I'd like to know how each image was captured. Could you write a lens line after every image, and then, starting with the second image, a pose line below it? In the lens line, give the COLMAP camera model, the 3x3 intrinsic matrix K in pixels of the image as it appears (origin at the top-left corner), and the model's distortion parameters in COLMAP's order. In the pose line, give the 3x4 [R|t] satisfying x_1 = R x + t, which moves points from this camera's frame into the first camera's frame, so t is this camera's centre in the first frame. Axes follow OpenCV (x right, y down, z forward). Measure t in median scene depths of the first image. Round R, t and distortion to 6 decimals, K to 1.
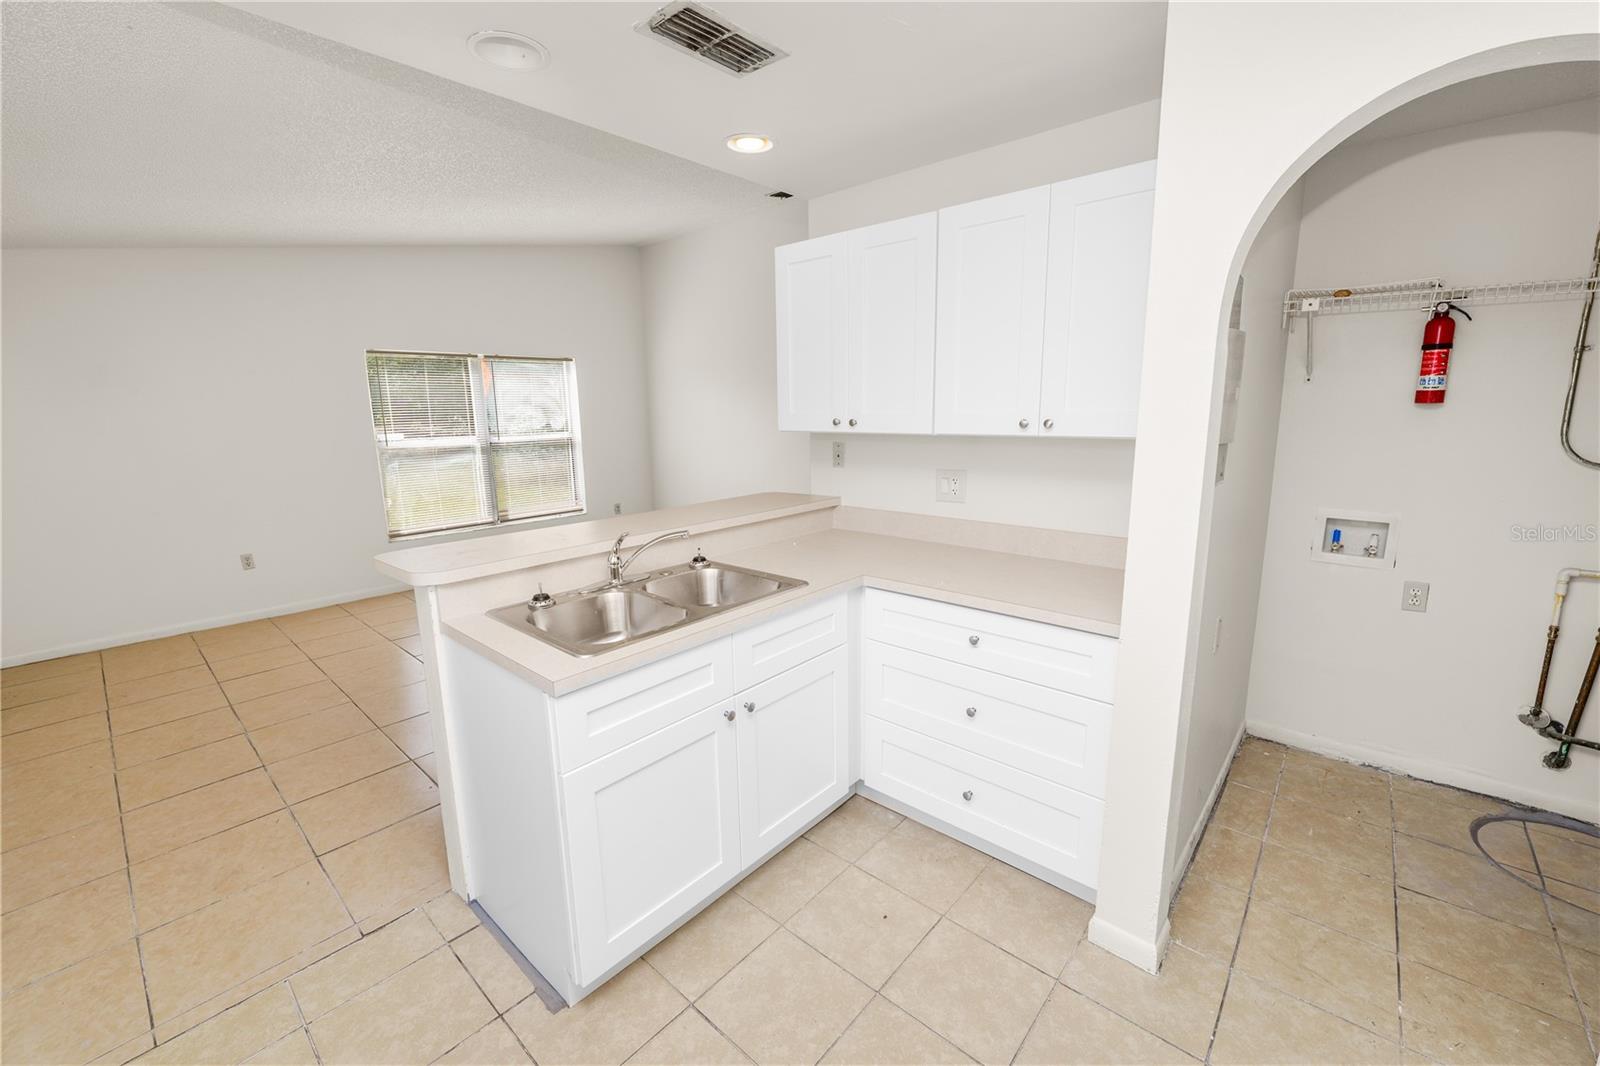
lens RADIAL K [[650.2, 0, 796.2], [0, 650.2, 530.5], [0, 0, 1]] dist [-0.011025, 0.000000]
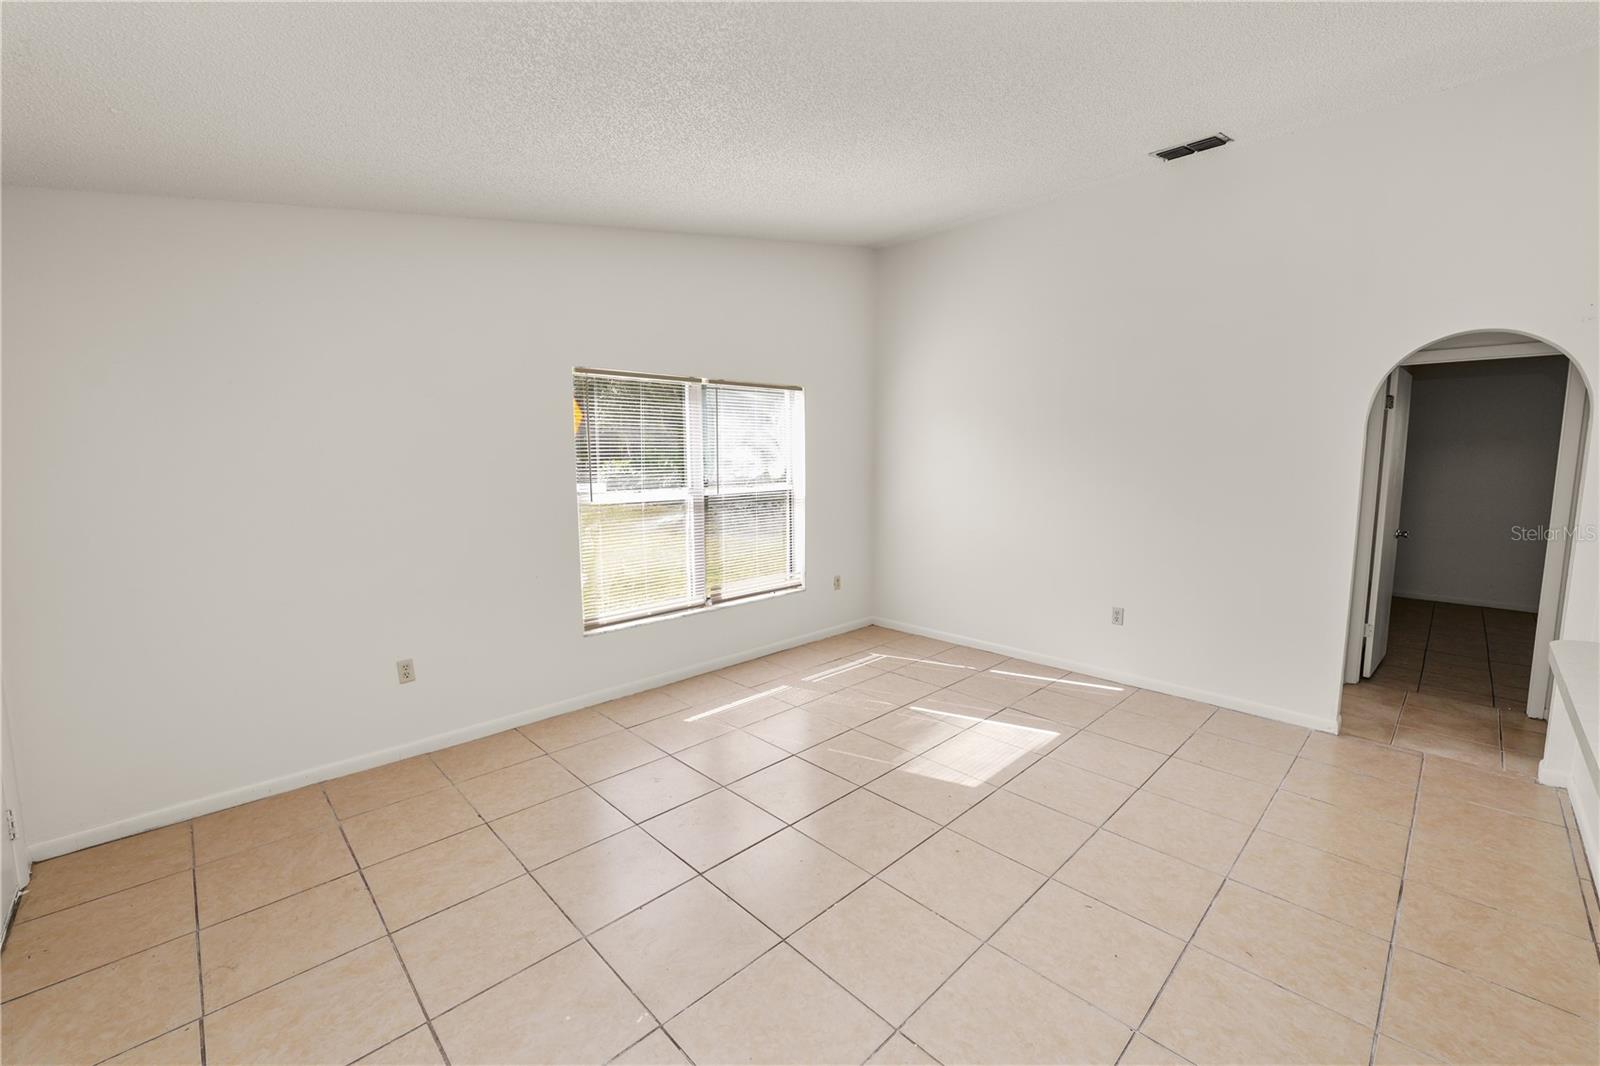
lens RADIAL K [[649.3, 0, 802.4], [0, 649.3, 529.2], [0, 0, 1]] dist [-0.009065, 0.000005]
pose [[0.997315, 0.018493, -0.070865, -0.345568], [-0.023219, 0.997519, -0.066459, -0.057606], [0.069460, 0.067926, 0.995270, 0.303892]]
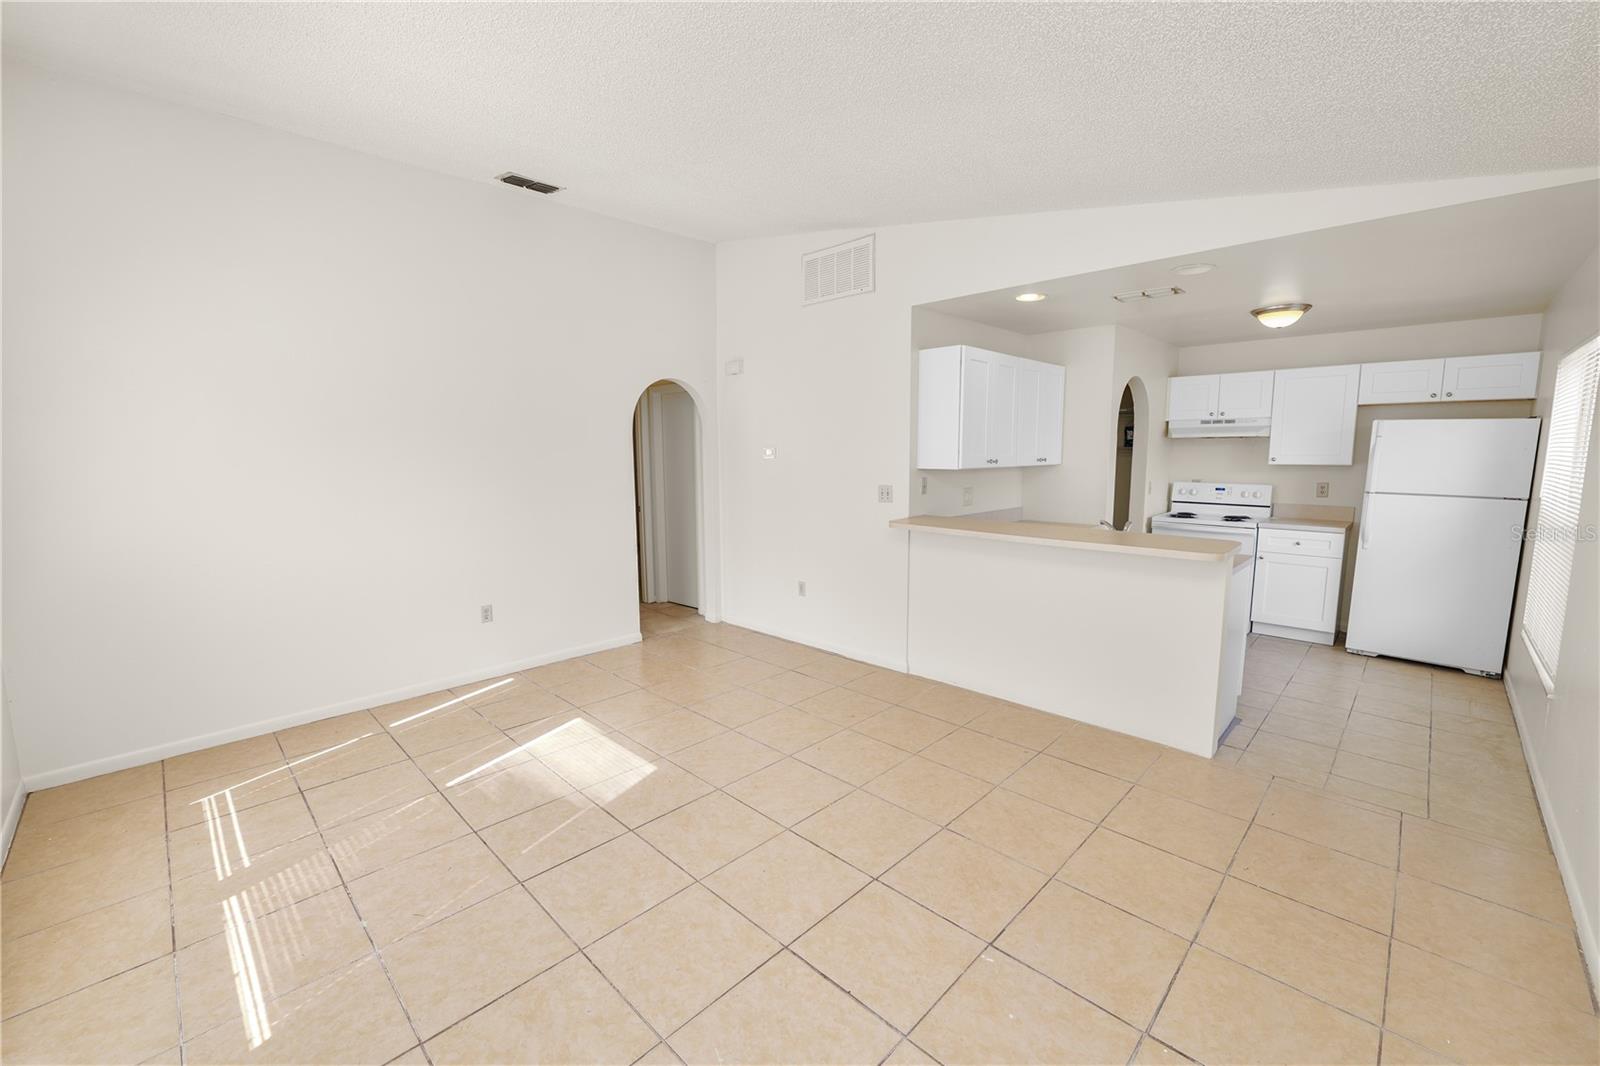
lens RADIAL K [[649.3, 0, 794.6], [0, 649.3, 539.5], [0, 0, 1]] dist [-0.011296, -0.000155]
pose [[0.050368, -0.125715, 0.990787, -0.779141], [0.189580, 0.975213, 0.114101, -0.122365], [-0.980573, 0.182086, 0.072953, 0.675051]]
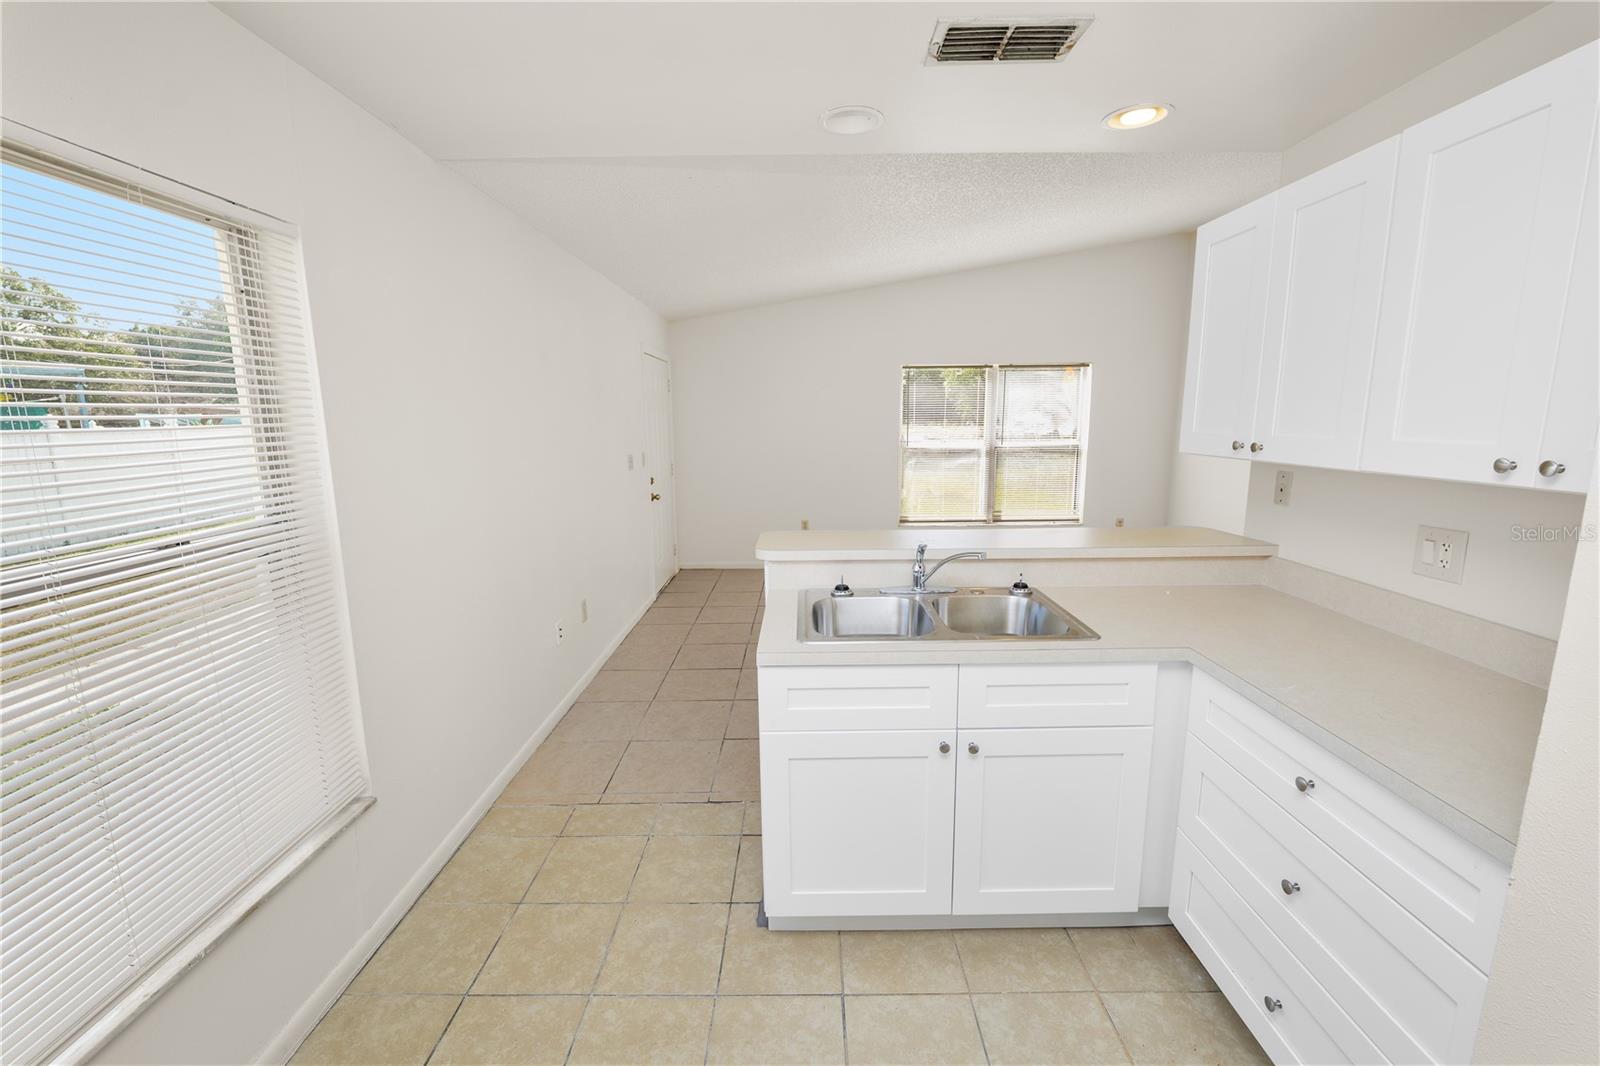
lens RADIAL K [[652.5, 0, 803.3], [0, 652.5, 527.7], [0, 0, 1]] dist [-0.010114, 0.000045]
pose [[0.661720, 0.135657, -0.737376, 0.146145], [-0.140896, 0.988472, 0.055413, -0.020773], [0.736394, 0.067225, 0.673205, 0.059376]]
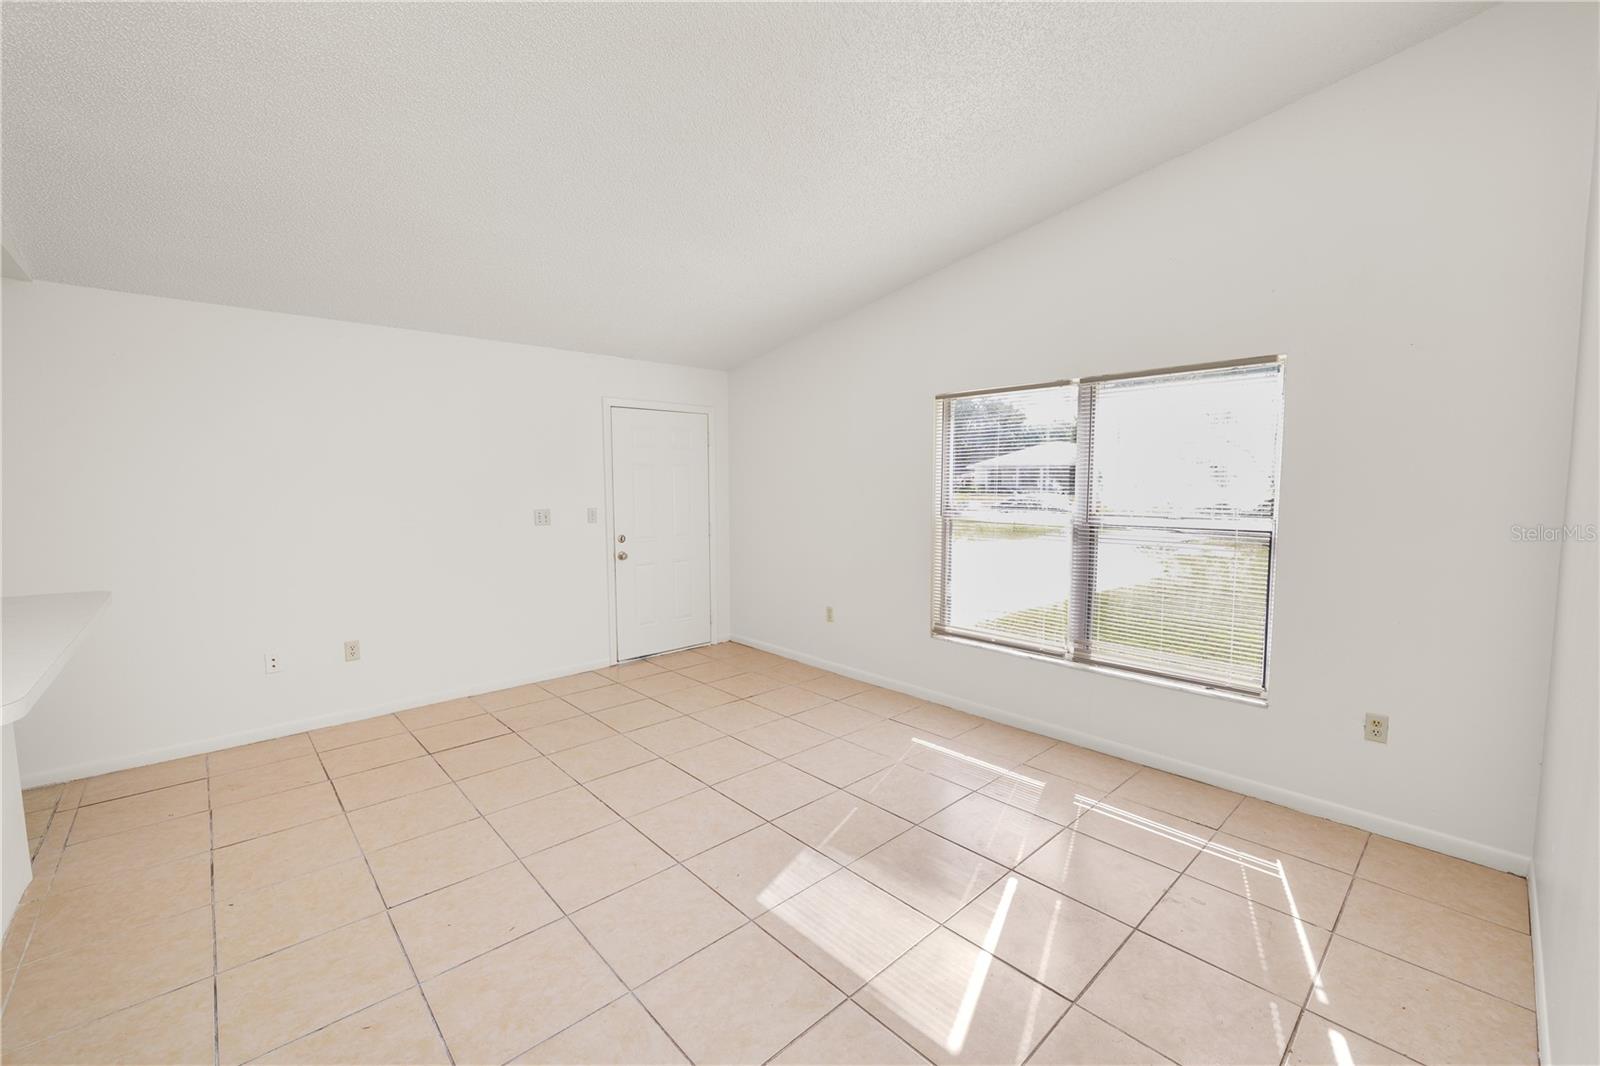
lens RADIAL K [[650.2, 0, 796.2], [0, 650.2, 530.5], [0, 0, 1]] dist [-0.011025, 0.000000]
pose [[-0.098307, 0.089925, -0.991085, 0.160325], [-0.178673, 0.978131, 0.106472, -0.164322], [0.978985, 0.187547, -0.080090, 0.889856]]
